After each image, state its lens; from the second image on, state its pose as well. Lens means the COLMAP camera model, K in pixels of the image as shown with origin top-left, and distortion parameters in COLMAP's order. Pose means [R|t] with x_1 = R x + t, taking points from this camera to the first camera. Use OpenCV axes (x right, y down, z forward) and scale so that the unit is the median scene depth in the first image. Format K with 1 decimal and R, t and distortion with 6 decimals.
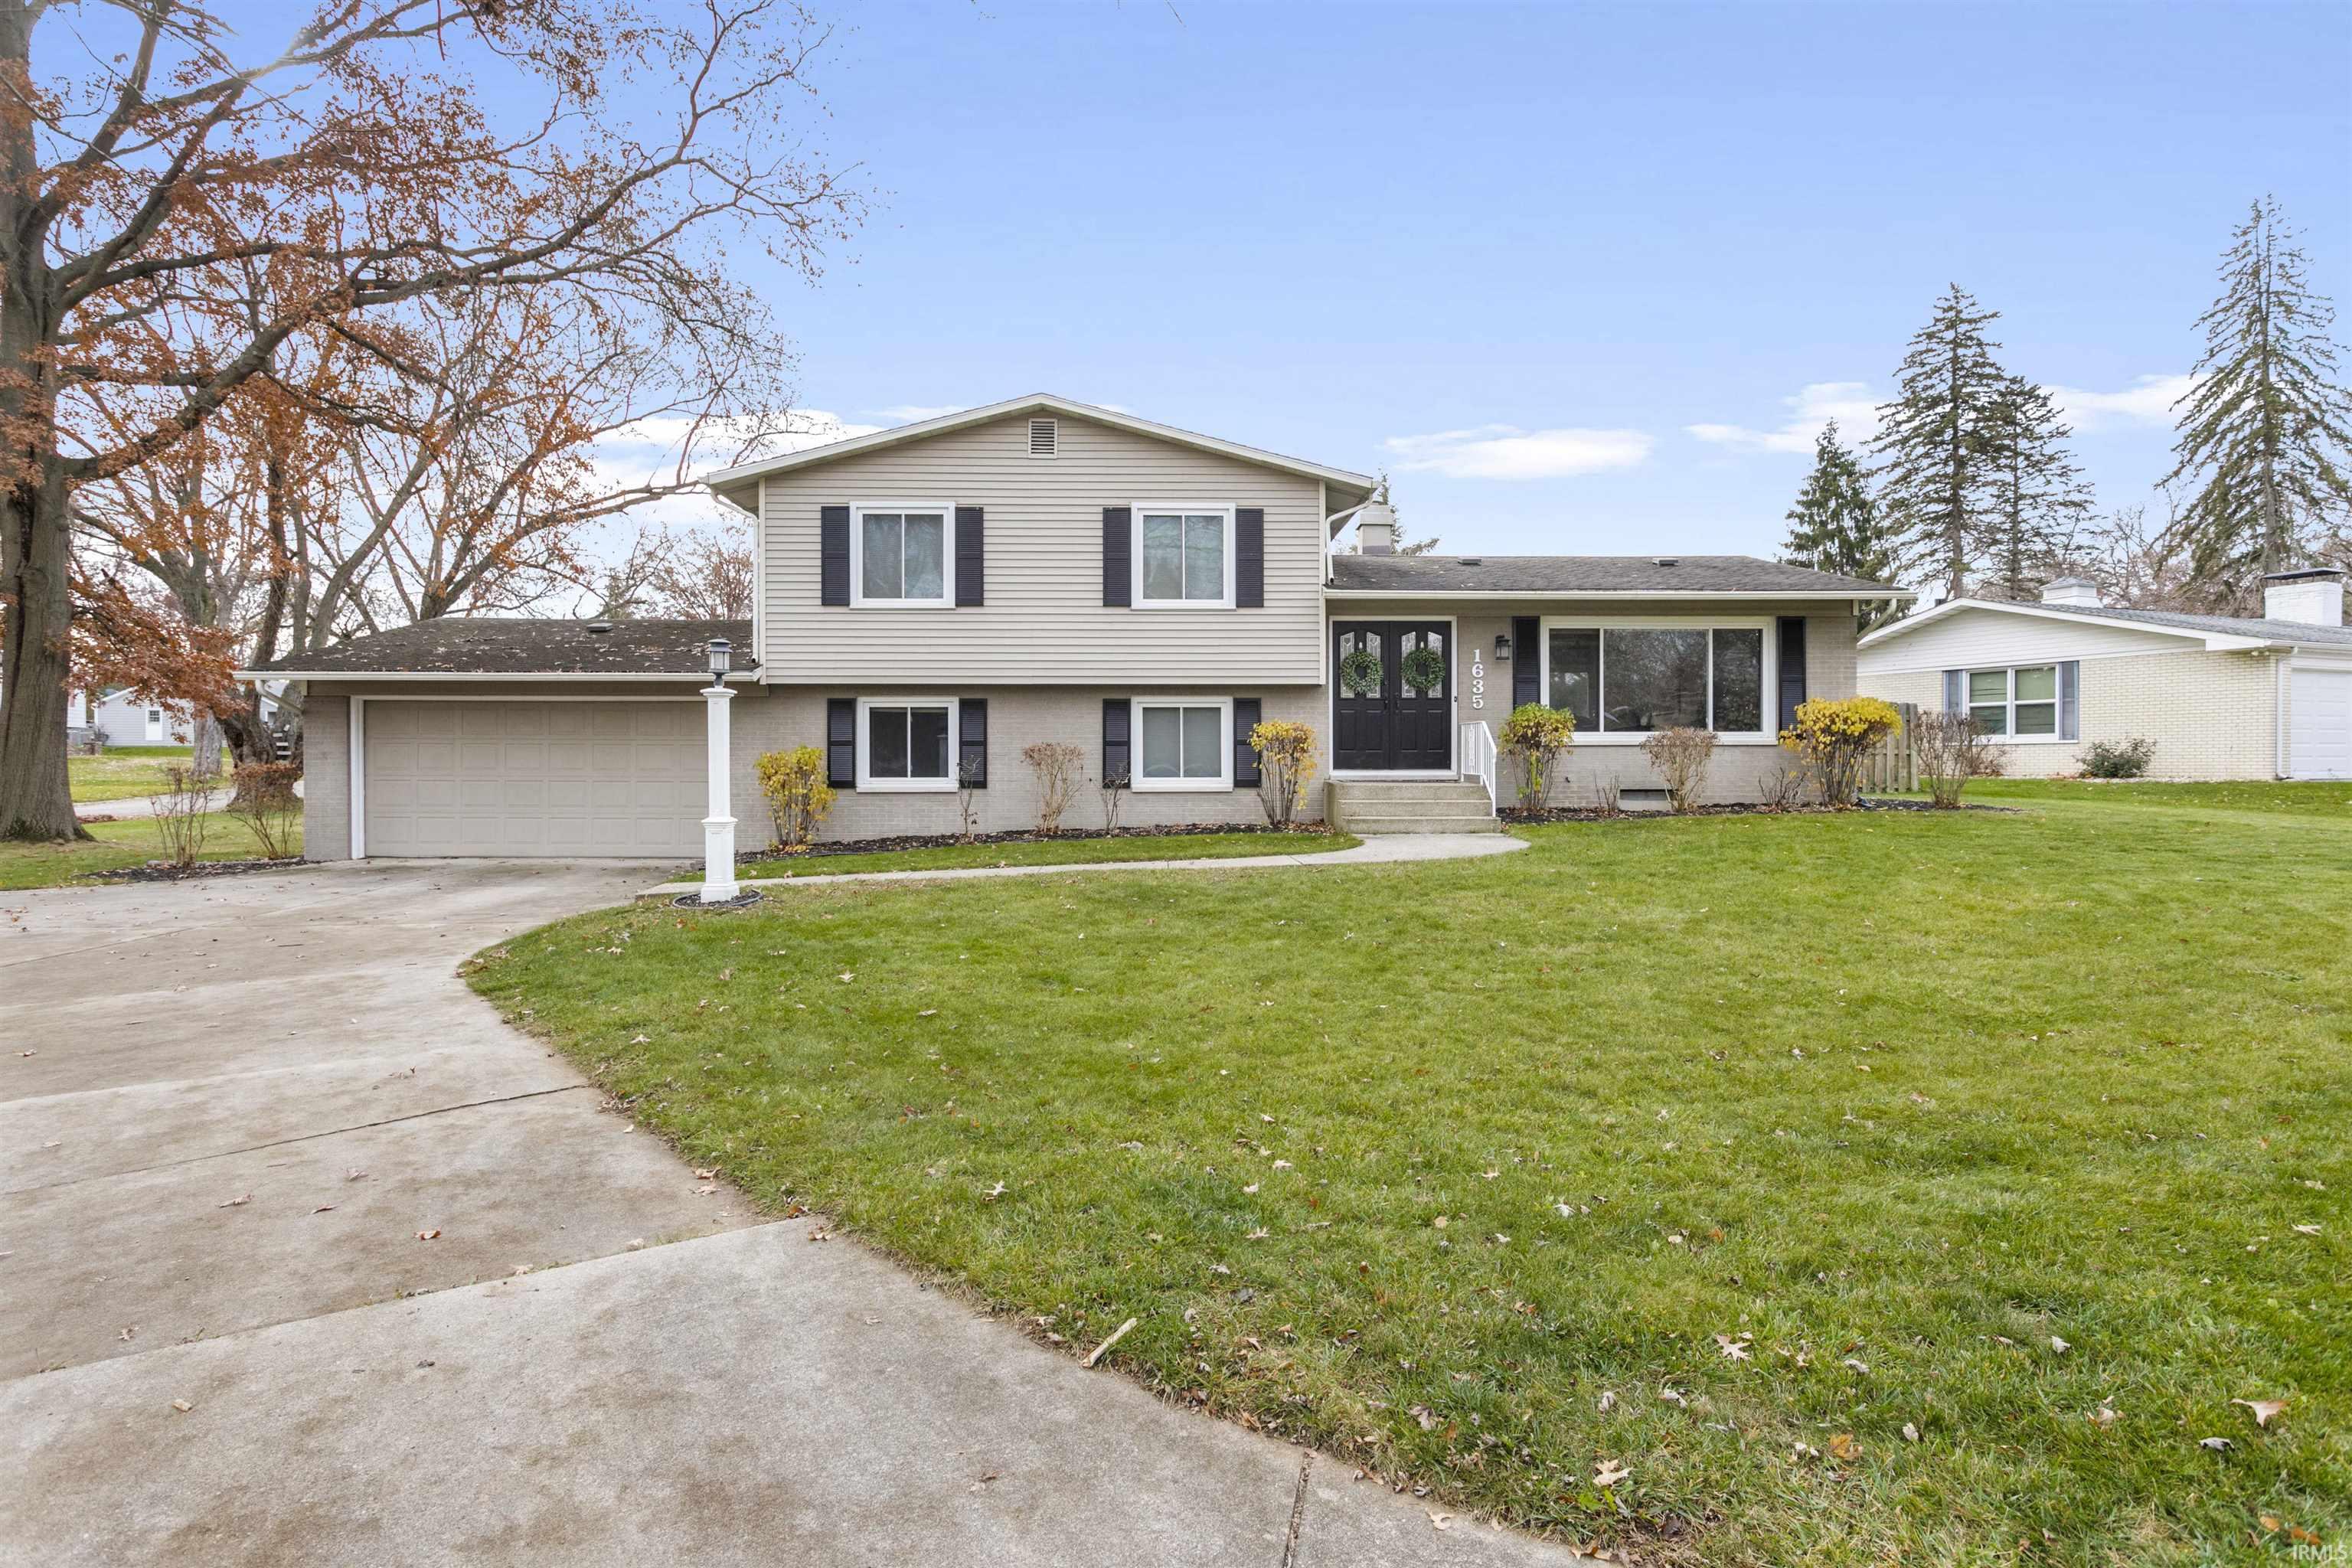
lens RADIAL K [[1117.6, 0, 1180.2], [0, 1117.6, 779.9], [0, 0, 1]] dist [0.005204, 0.000894]
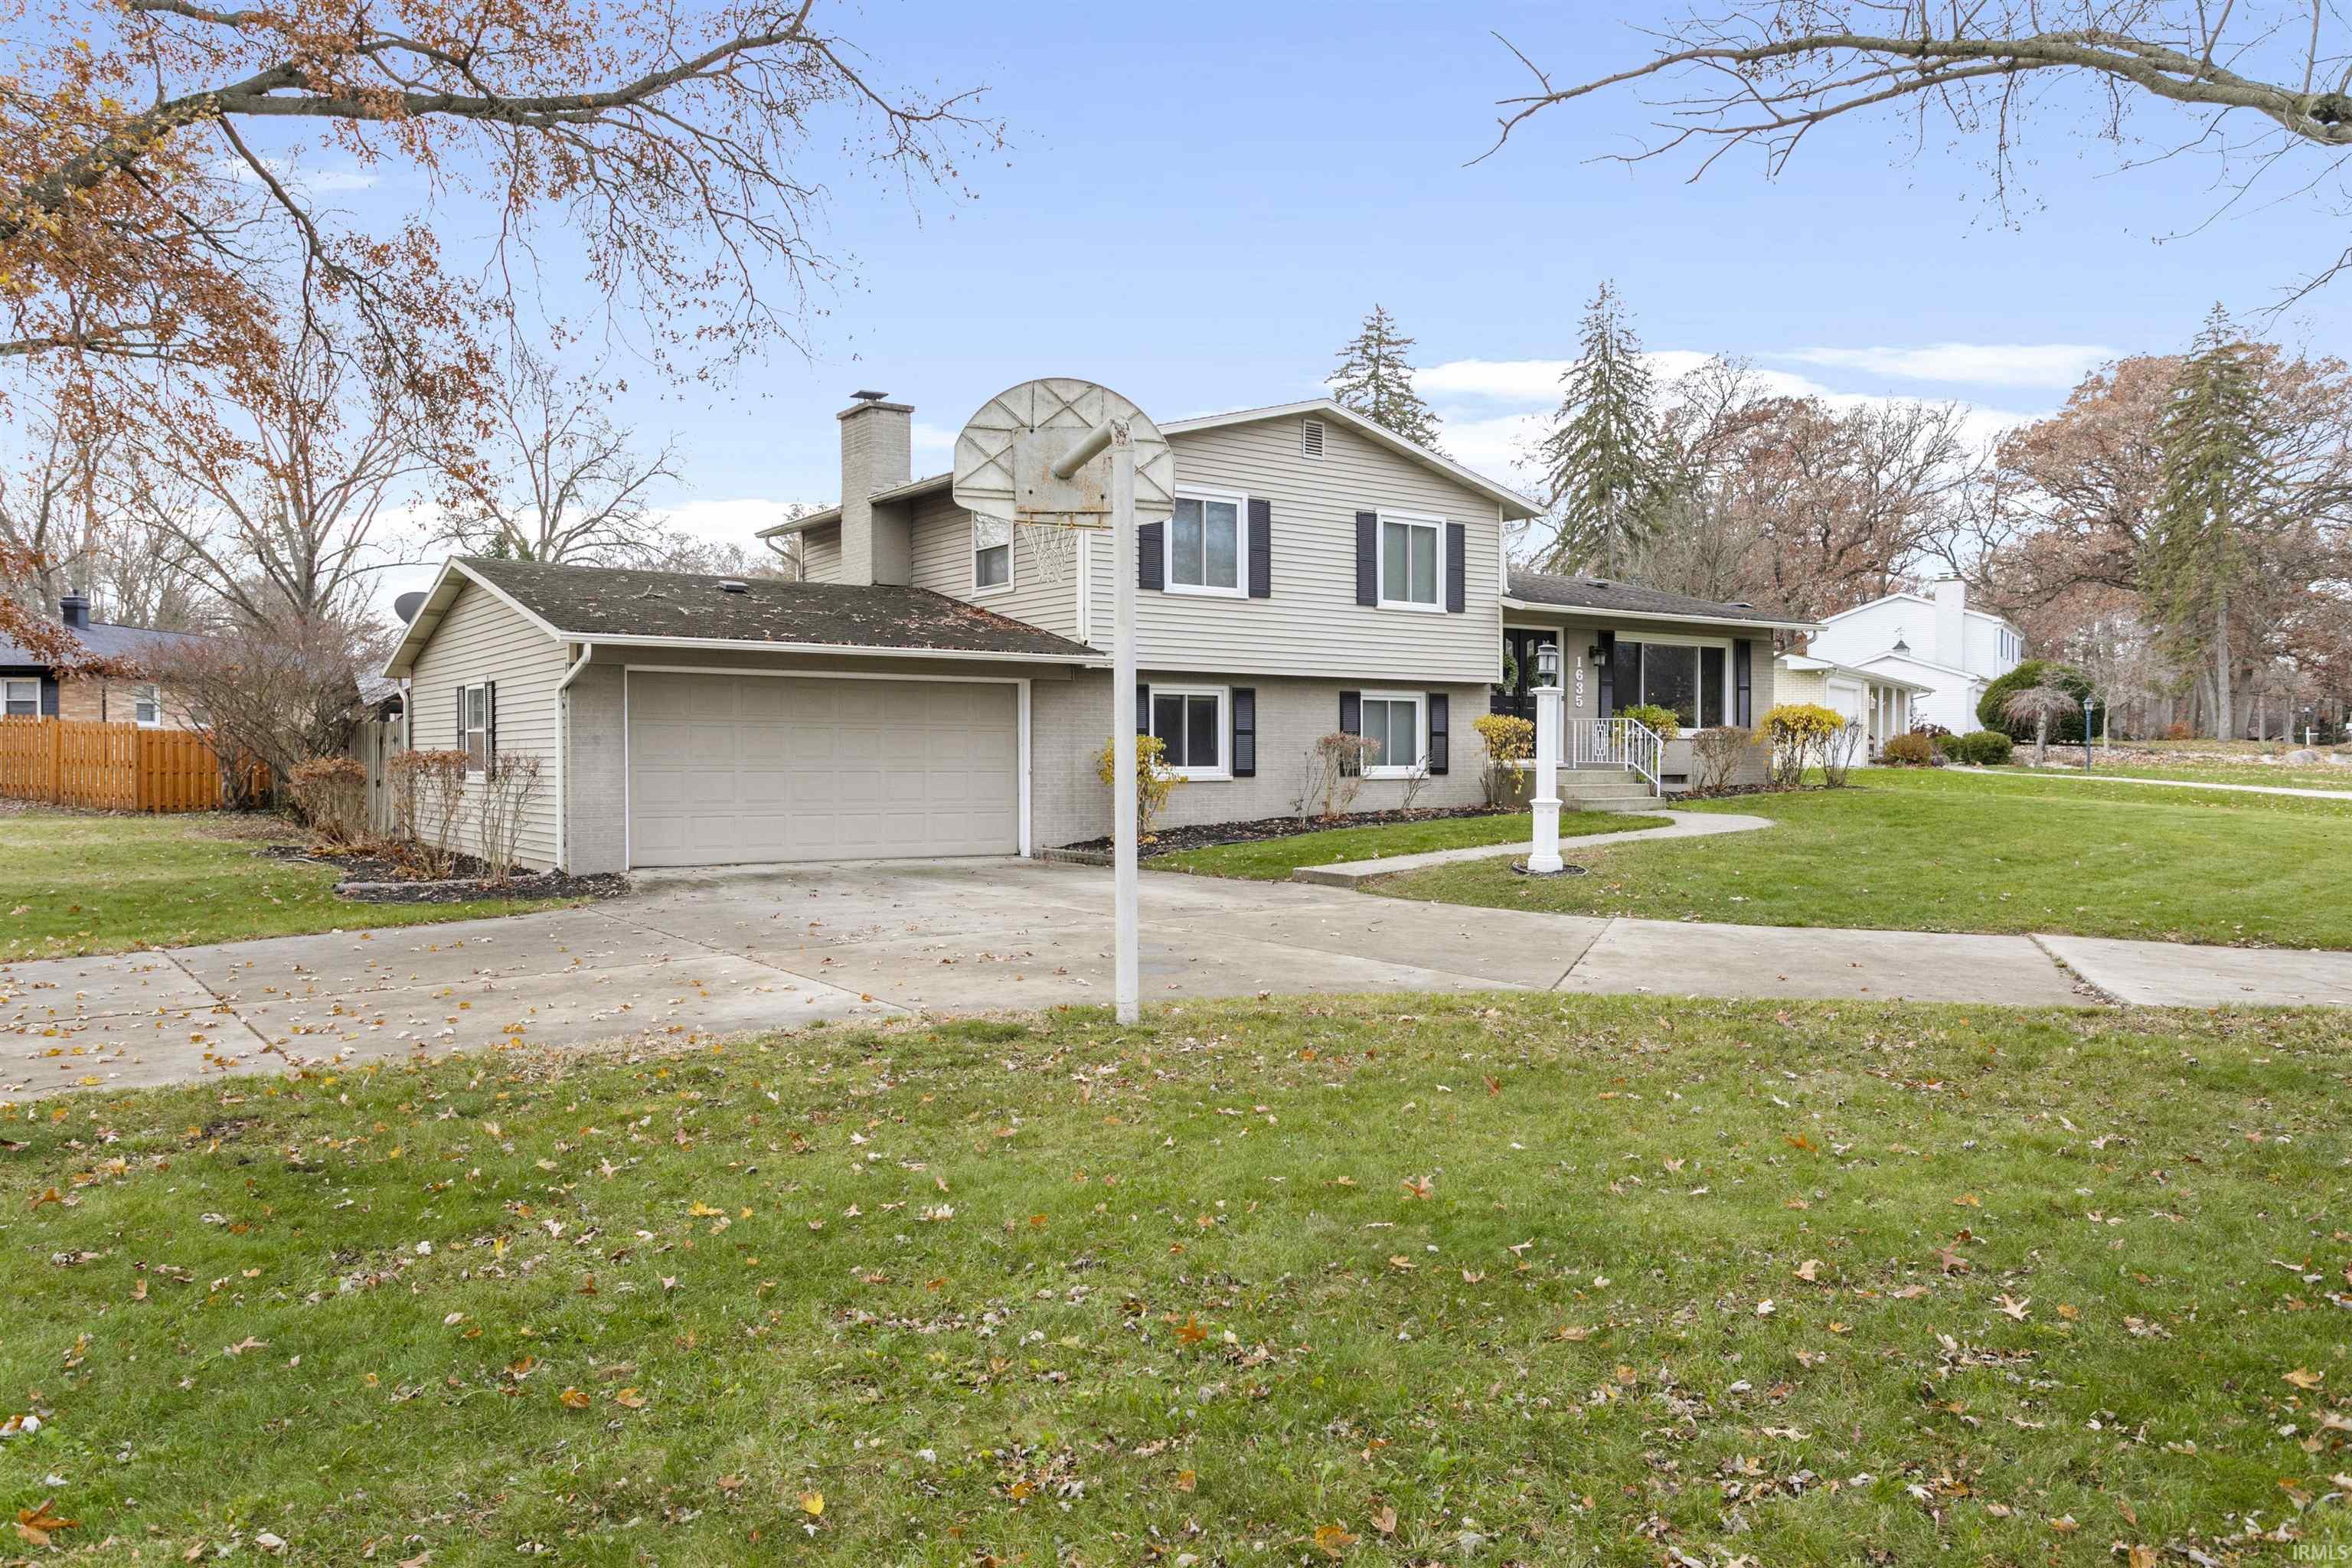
lens RADIAL K [[1273.9, 0, 1194.7], [0, 1273.9, 773.5], [0, 0, 1]] dist [0.003270, 0.003969]
pose [[0.885900, -0.004193, 0.463857, -0.759257], [0.002522, 0.999988, 0.004222, -0.000336], [-0.463869, -0.002570, 0.885900, -0.000140]]
